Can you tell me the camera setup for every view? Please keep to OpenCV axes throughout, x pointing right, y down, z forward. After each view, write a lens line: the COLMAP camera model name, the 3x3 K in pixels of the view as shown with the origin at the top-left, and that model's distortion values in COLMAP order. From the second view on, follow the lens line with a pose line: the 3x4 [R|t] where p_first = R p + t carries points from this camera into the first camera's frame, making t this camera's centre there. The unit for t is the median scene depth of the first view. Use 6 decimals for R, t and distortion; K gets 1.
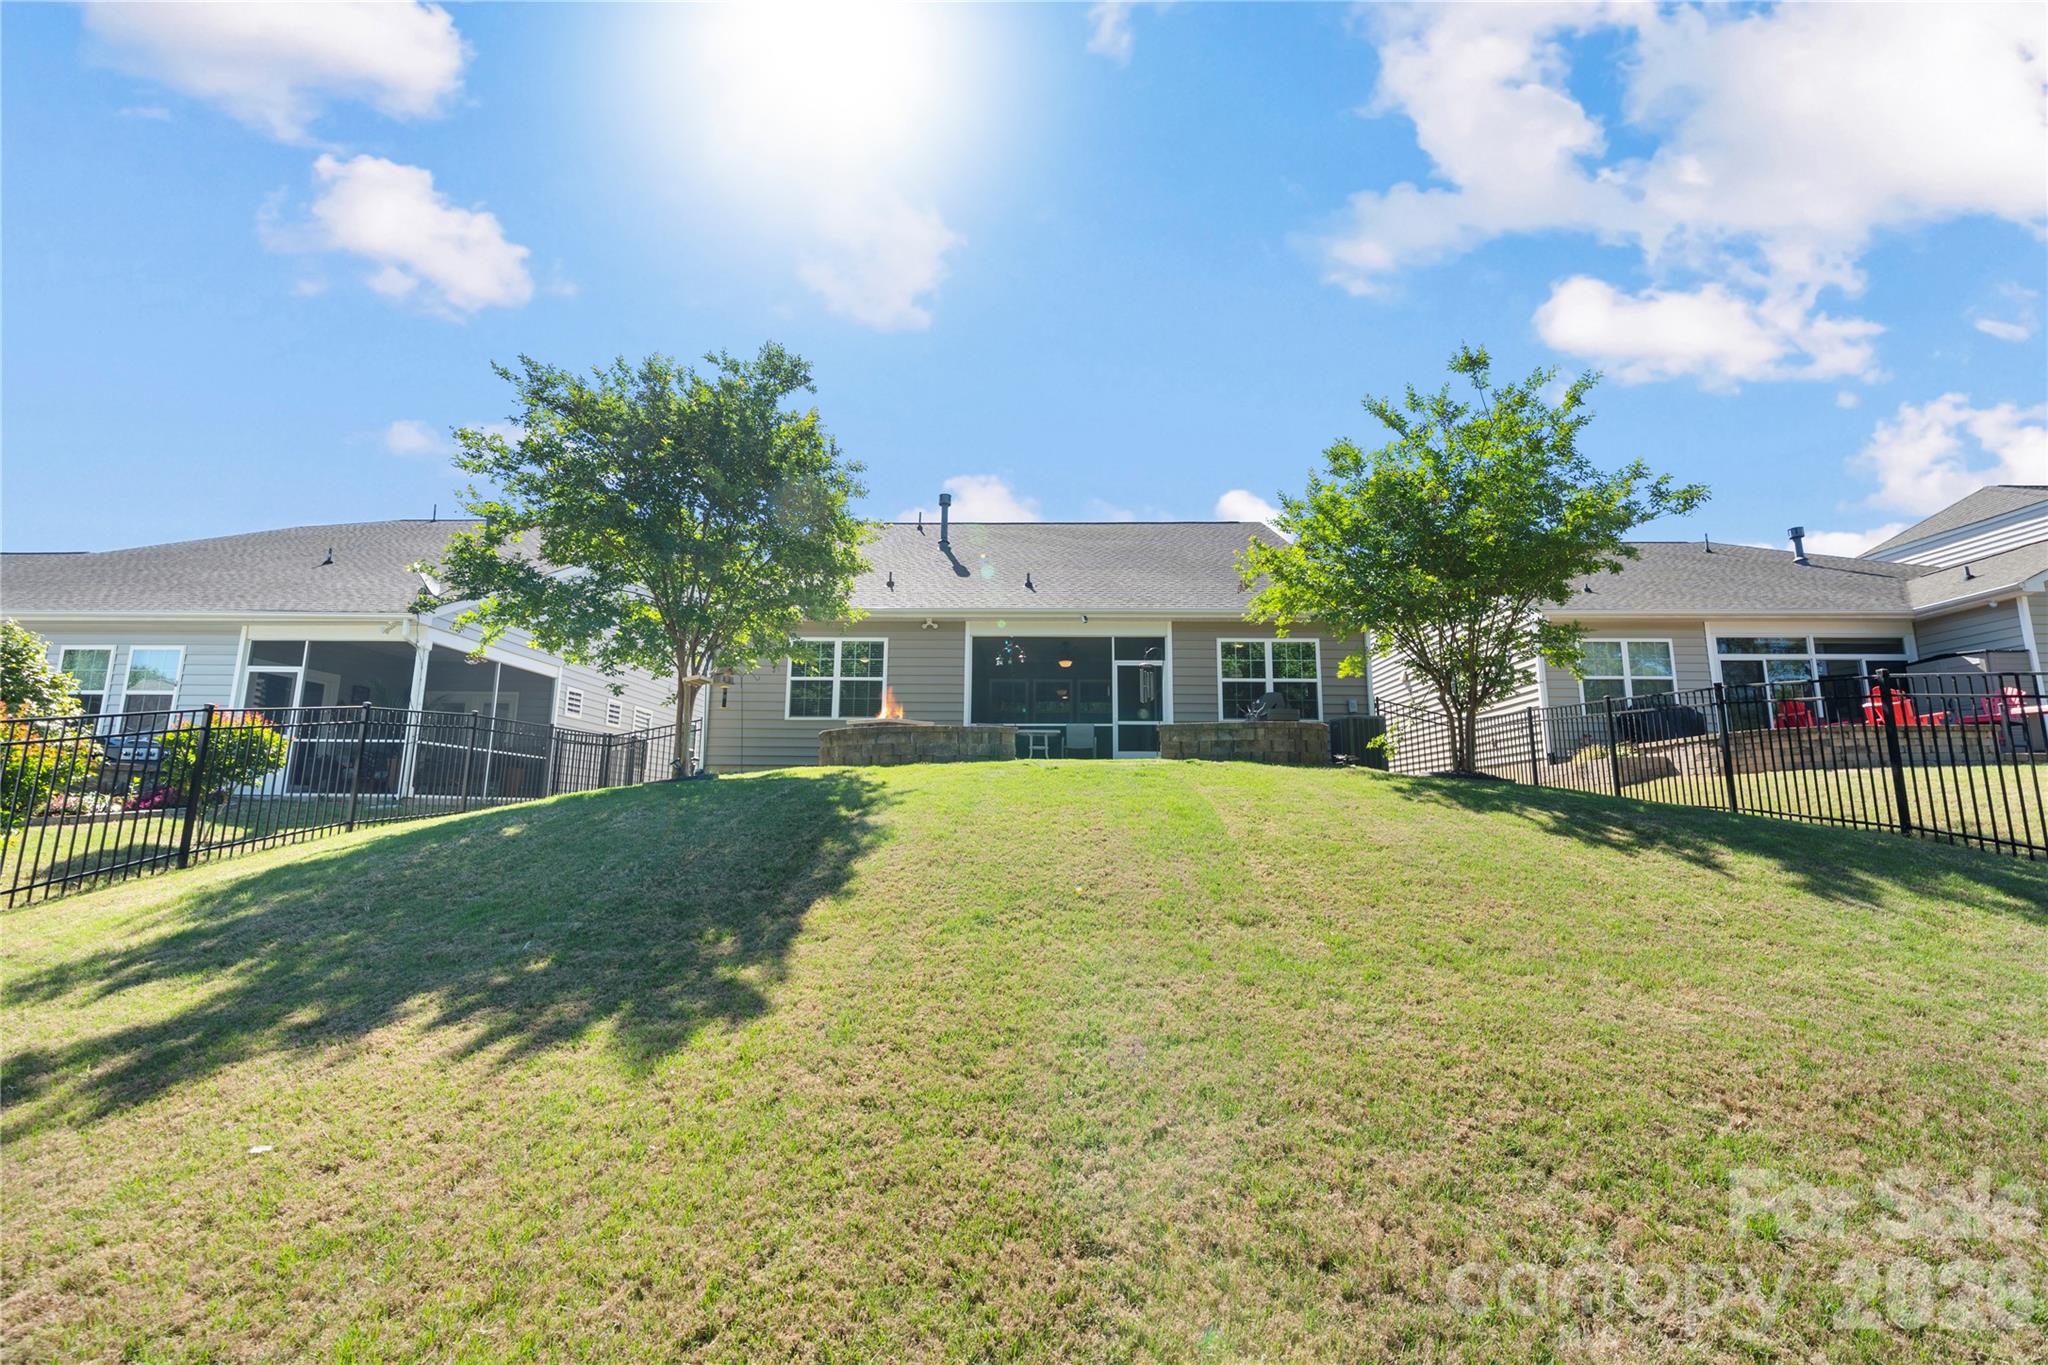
lens RADIAL K [[832.9, 0, 1024.5], [0, 832.9, 677.9], [0, 0, 1]] dist [0.000164, 0.000245]
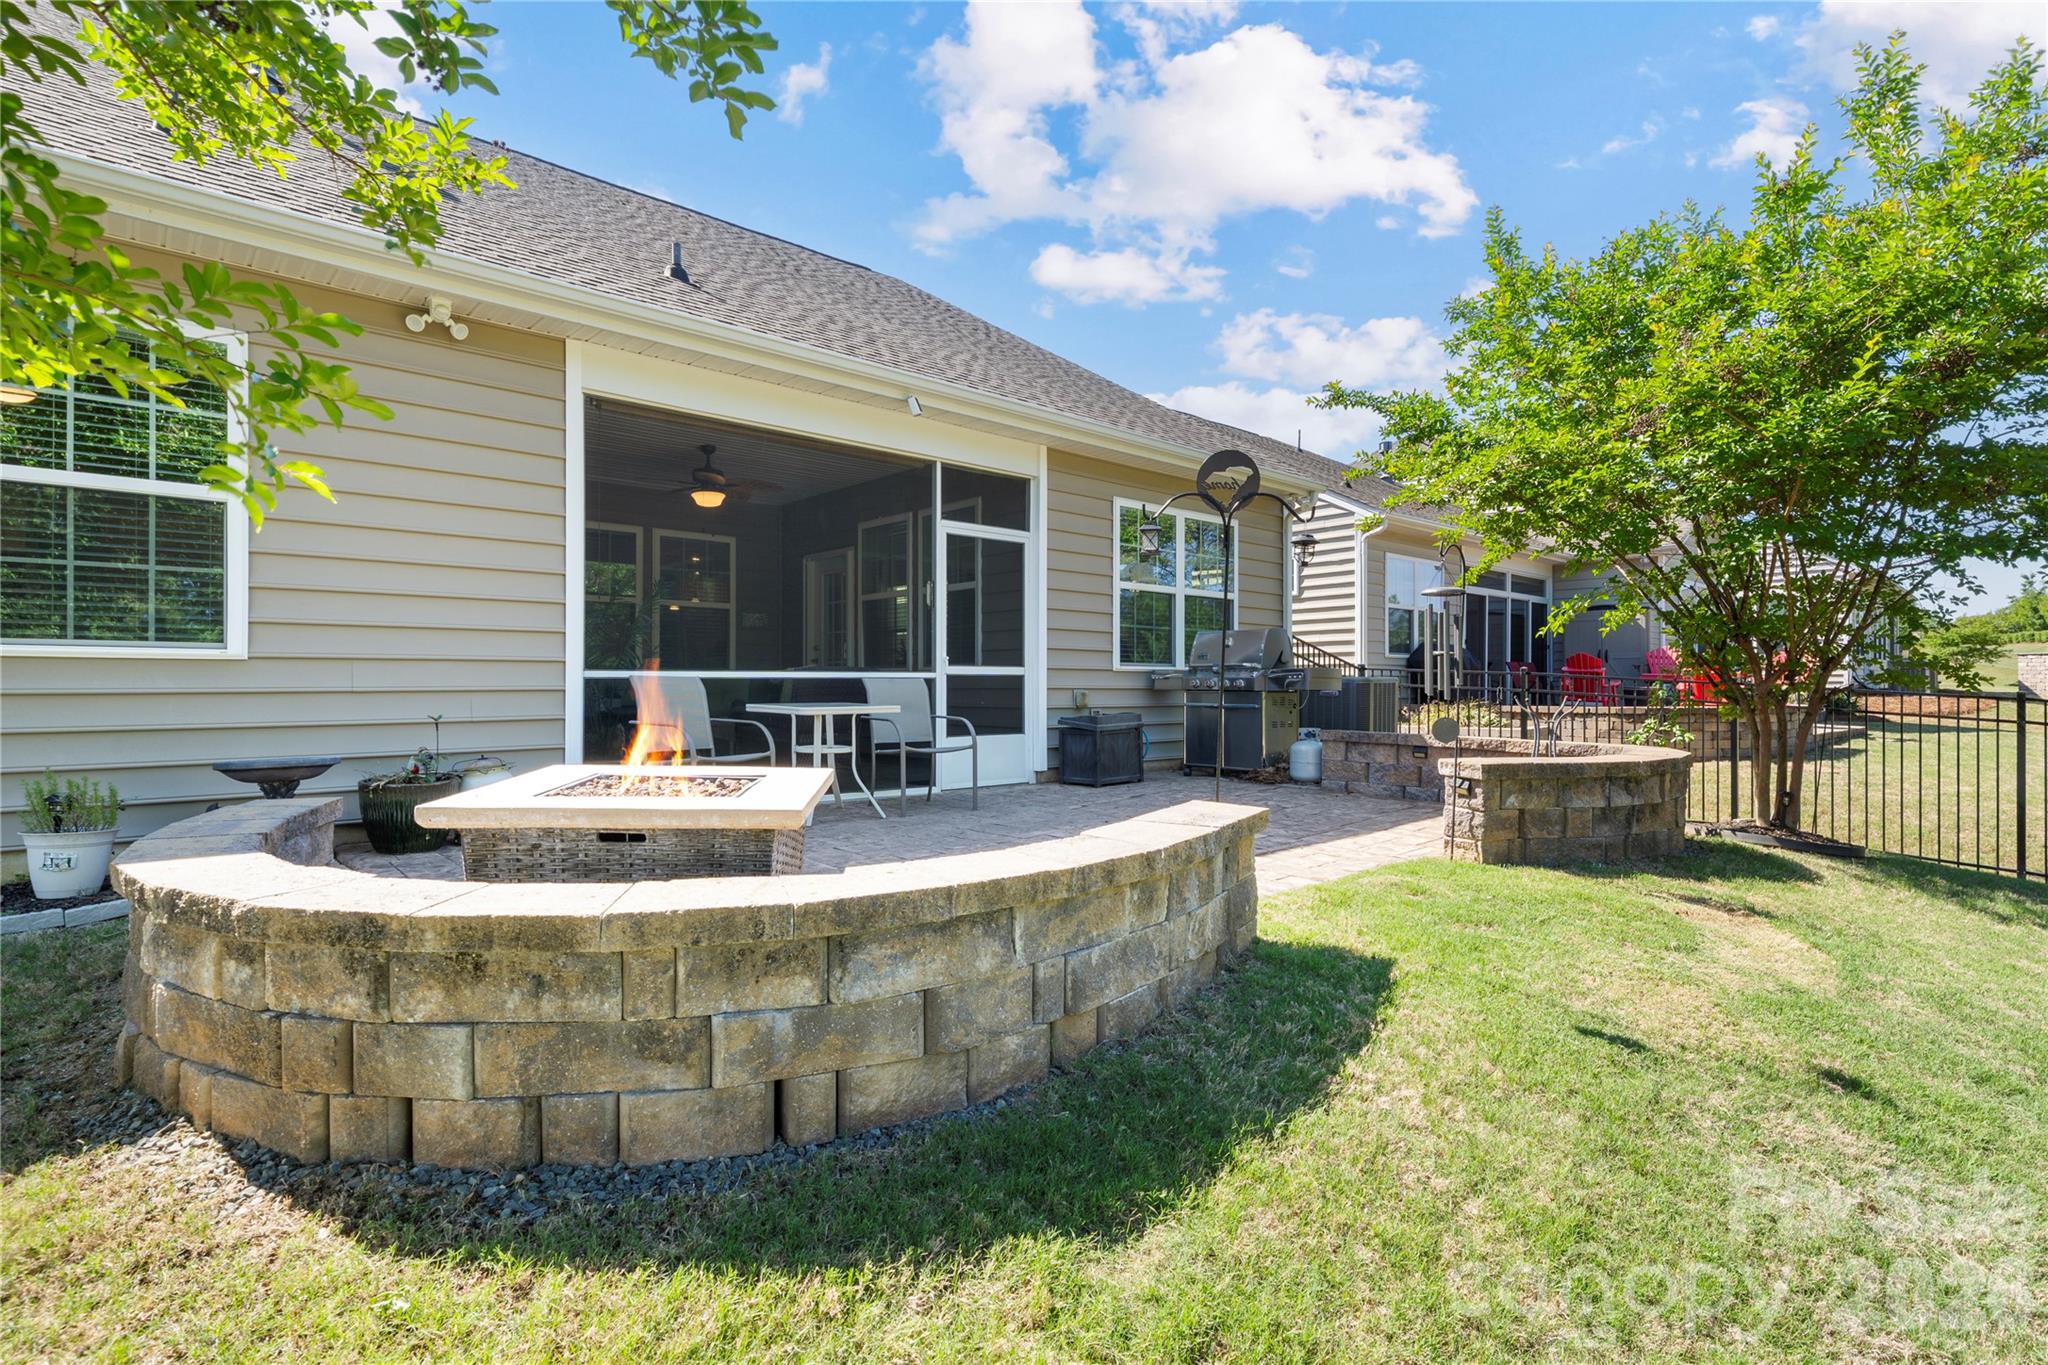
lens RADIAL K [[967.0, 0, 1024.6], [0, 967.0, 686.2], [0, 0, 1]] dist [0.001052, 0.001179]
pose [[0.713101, -0.011502, 0.700967, -0.202594], [-0.113485, 0.984784, 0.131609, -0.007320], [-0.691815, -0.173400, 0.700946, 0.618502]]
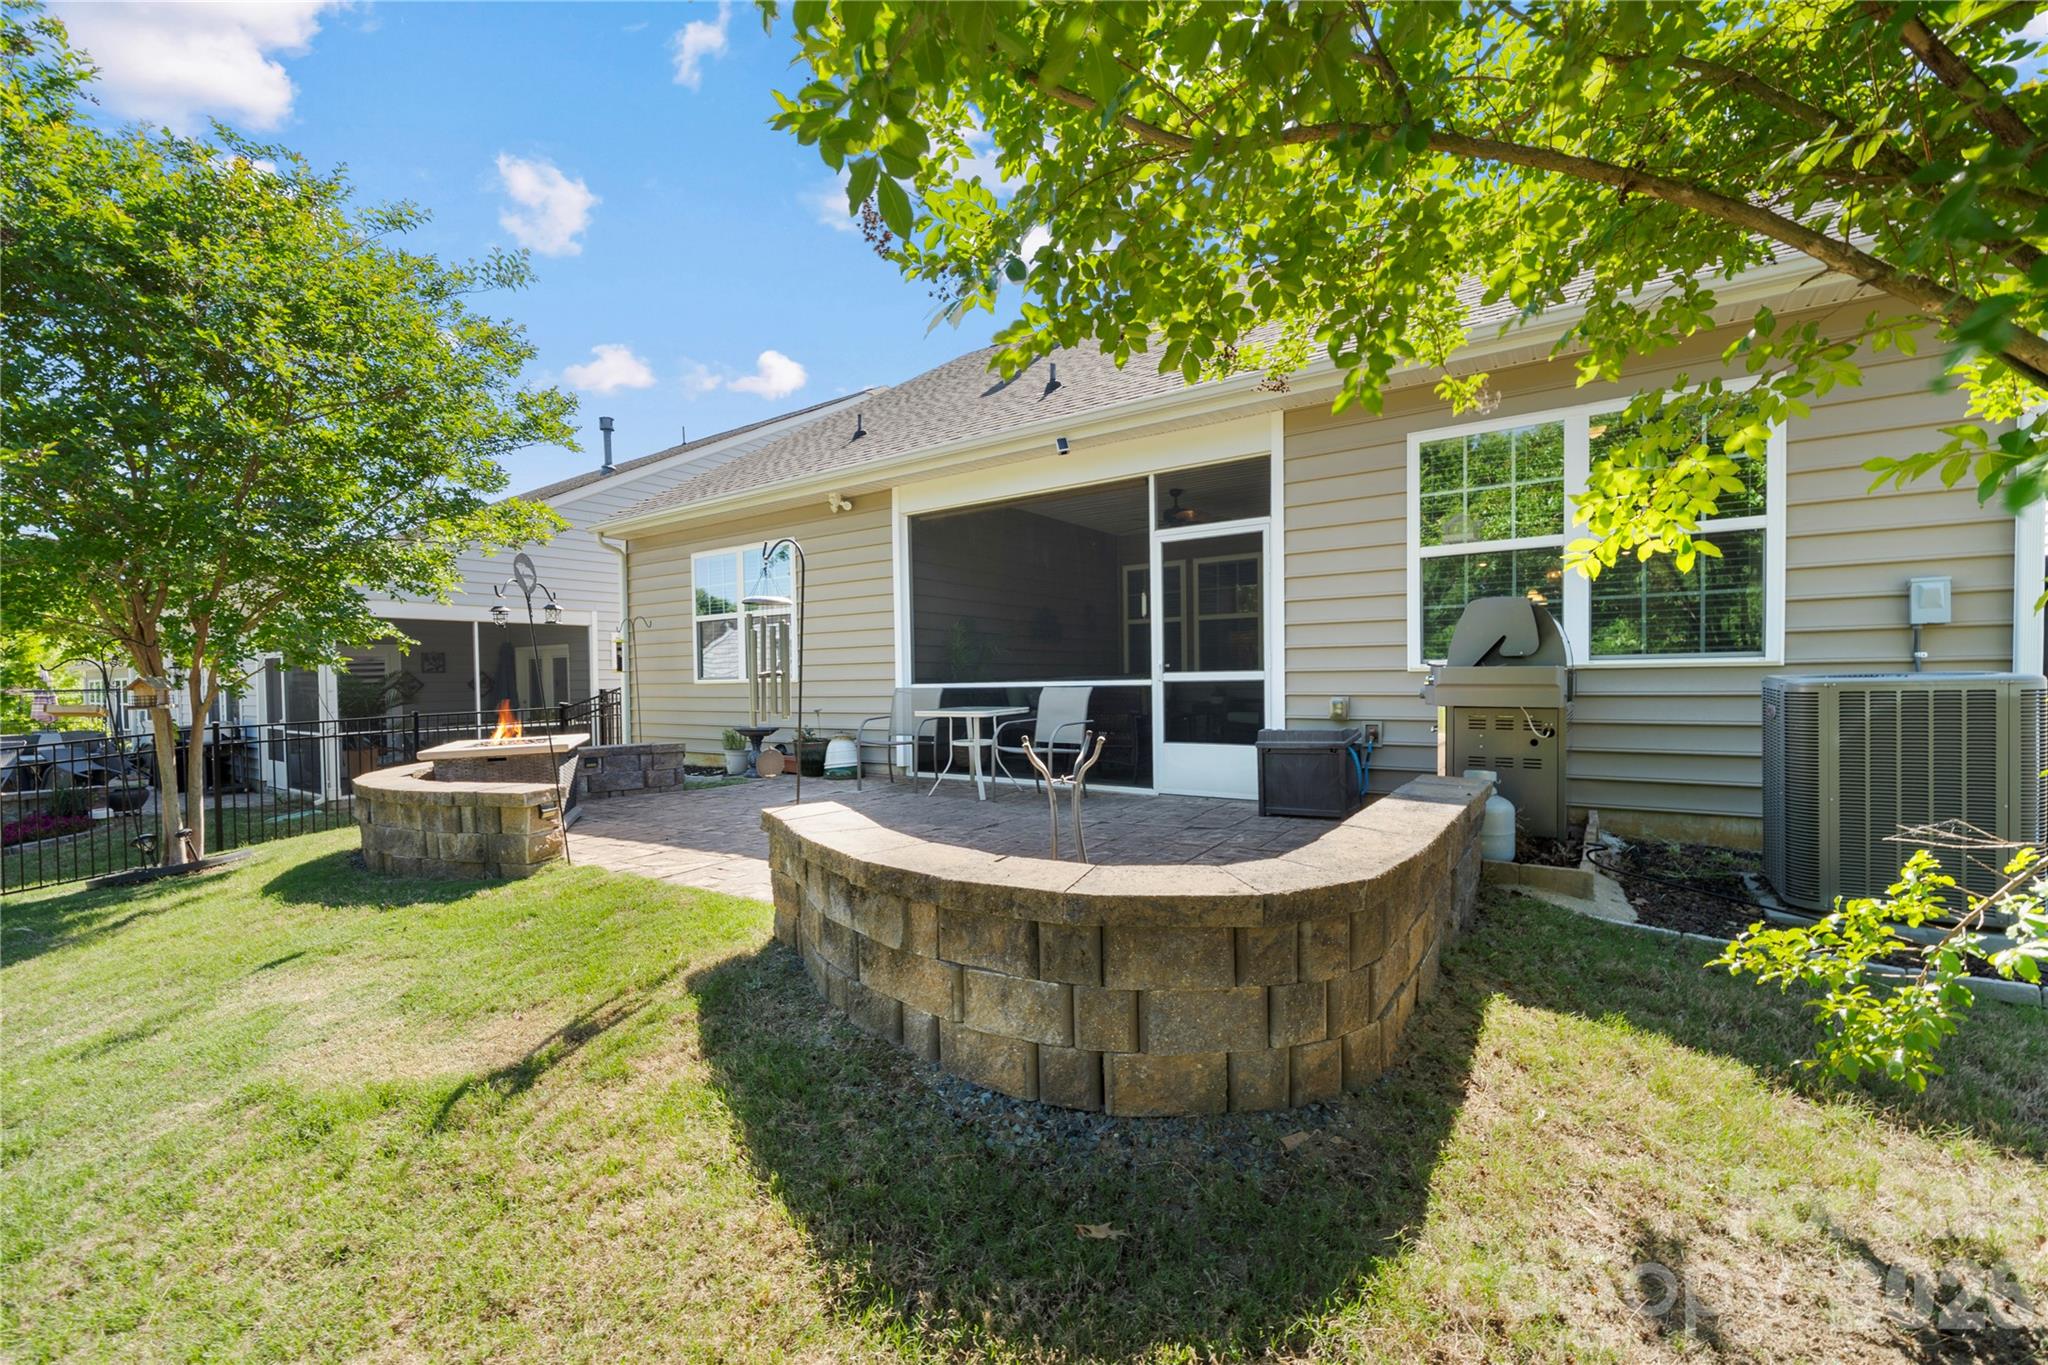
lens RADIAL K [[818.9, 0, 1046.7], [0, 818.9, 700.9], [0, 0, 1]] dist [-0.000038, 0.000031]
pose [[0.850973, -0.006696, -0.525167, 0.281259], [0.104858, 0.981954, 0.157389, -0.007116], [0.514636, -0.189002, 0.836318, 0.603090]]
